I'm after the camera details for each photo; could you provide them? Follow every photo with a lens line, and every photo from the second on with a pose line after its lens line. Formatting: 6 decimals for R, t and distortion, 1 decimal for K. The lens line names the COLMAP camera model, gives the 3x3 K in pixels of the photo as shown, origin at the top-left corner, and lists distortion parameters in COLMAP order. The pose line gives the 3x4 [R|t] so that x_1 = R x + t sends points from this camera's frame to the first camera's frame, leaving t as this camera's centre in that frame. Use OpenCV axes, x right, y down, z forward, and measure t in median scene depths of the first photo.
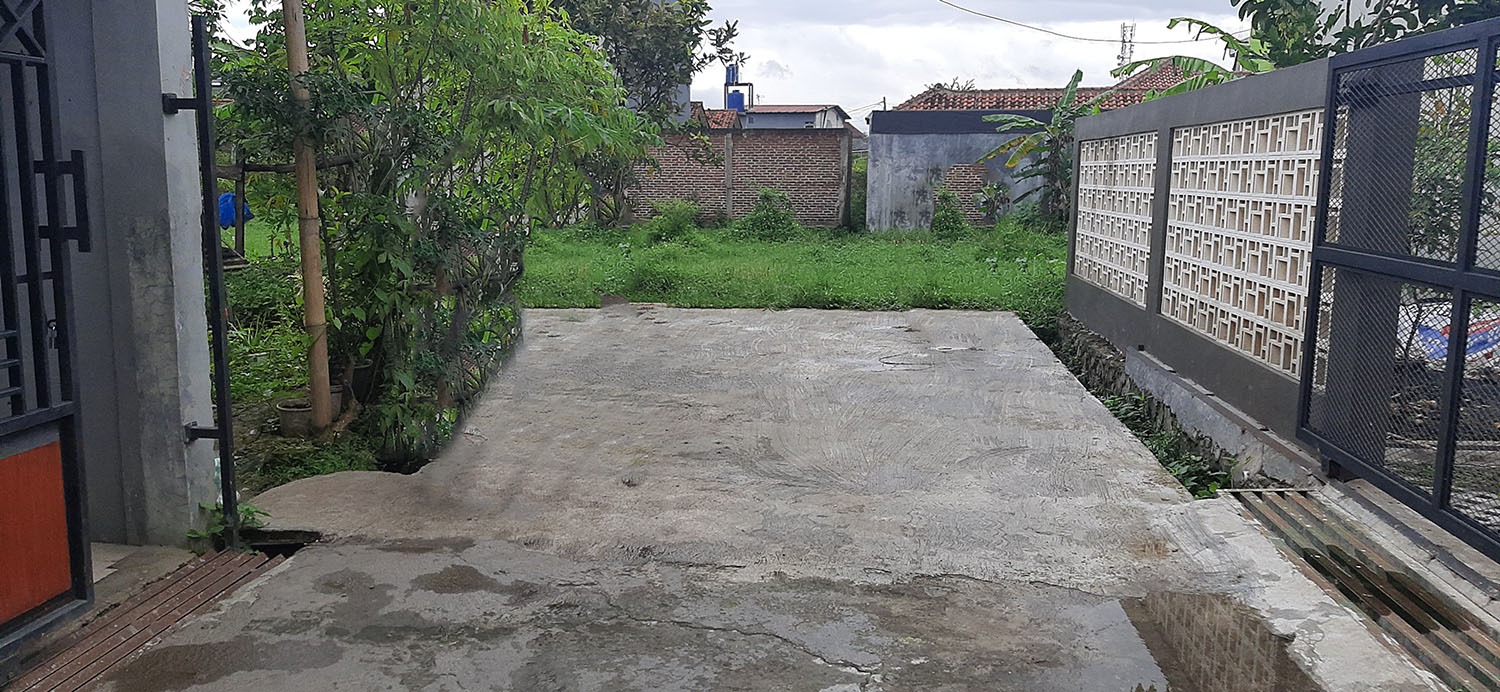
lens RADIAL K [[1196.9, 0, 757.6], [0, 1196.9, 387.6], [0, 0, 1]] dist [0.052836, -0.111956]
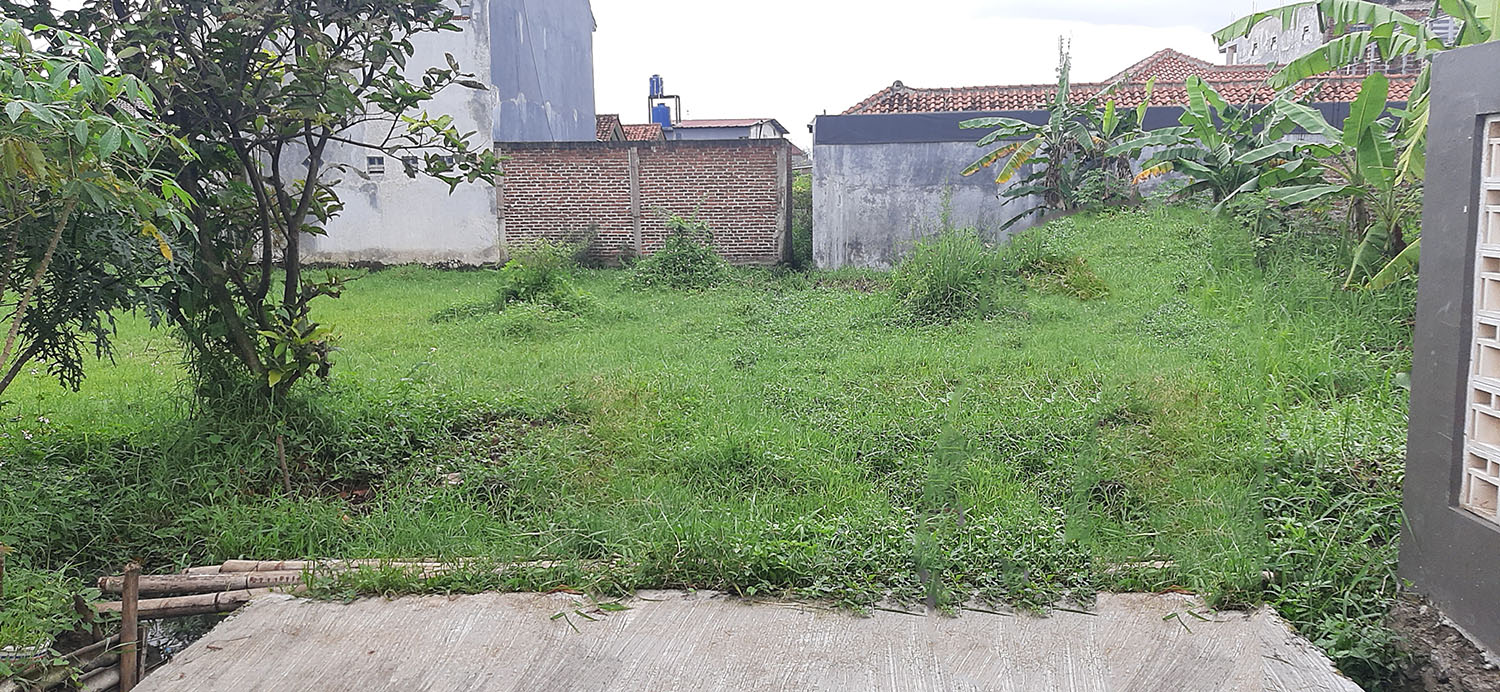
lens RADIAL K [[1196.9, 0, 798.9], [0, 1196.9, 368.3], [0, 0, 1]] dist [0.052836, -0.111956]
pose [[0.996419, -0.030635, 0.078801, 0.017284], [0.033044, 0.999020, -0.029450, -0.042395], [-0.077822, 0.031948, 0.996455, 0.221730]]
